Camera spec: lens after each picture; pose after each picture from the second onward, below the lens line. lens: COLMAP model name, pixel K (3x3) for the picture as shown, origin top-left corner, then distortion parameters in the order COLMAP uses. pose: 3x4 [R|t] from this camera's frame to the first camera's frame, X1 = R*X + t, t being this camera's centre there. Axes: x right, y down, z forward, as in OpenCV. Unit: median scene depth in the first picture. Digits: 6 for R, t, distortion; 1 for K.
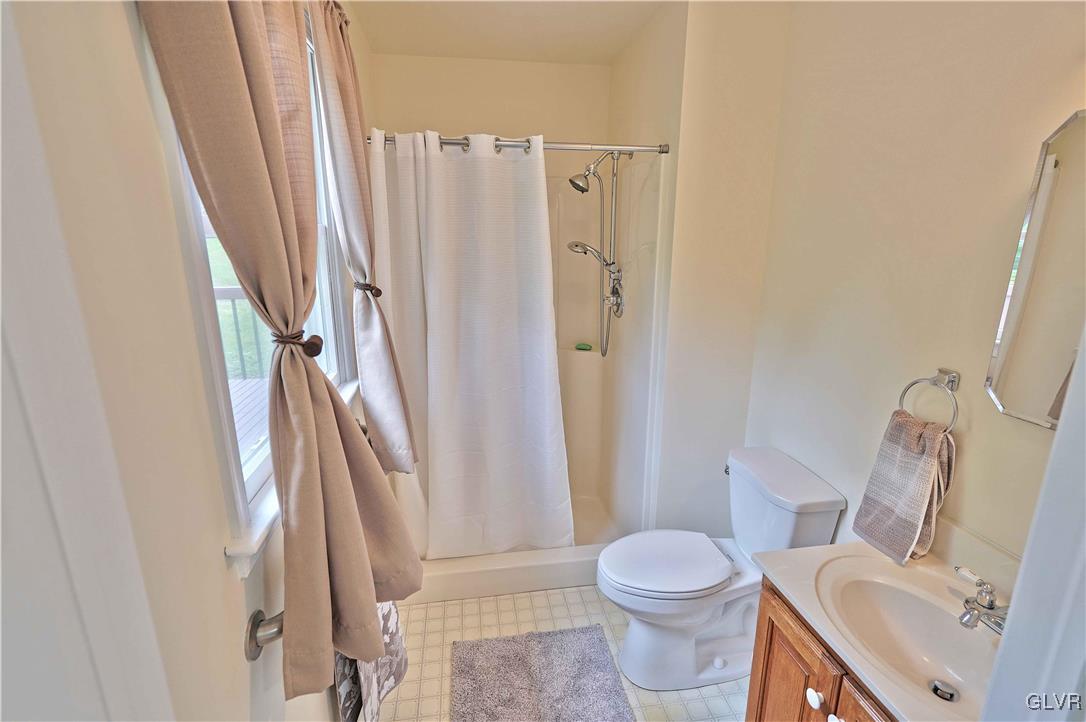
lens RADIAL K [[505.2, 0, 543.0], [0, 505.2, 361.0], [0, 0, 1]] dist [0.001825, 0.000345]
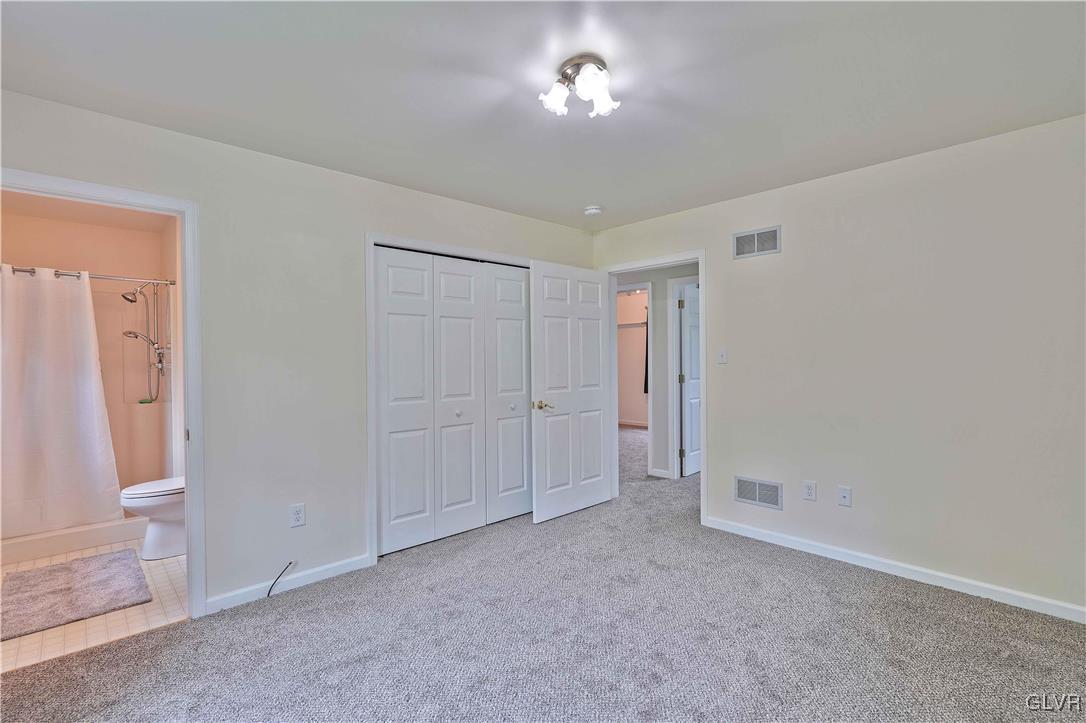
lens RADIAL K [[505.2, 0, 543.0], [0, 505.2, 361.5], [0, 0, 1]] dist [0.001825, 0.000345]
pose [[0.832140, -0.014696, 0.554370, 0.335958], [0.148122, 0.969221, -0.196646, 0.477627], [-0.534418, 0.245752, 0.808705, -1.281189]]
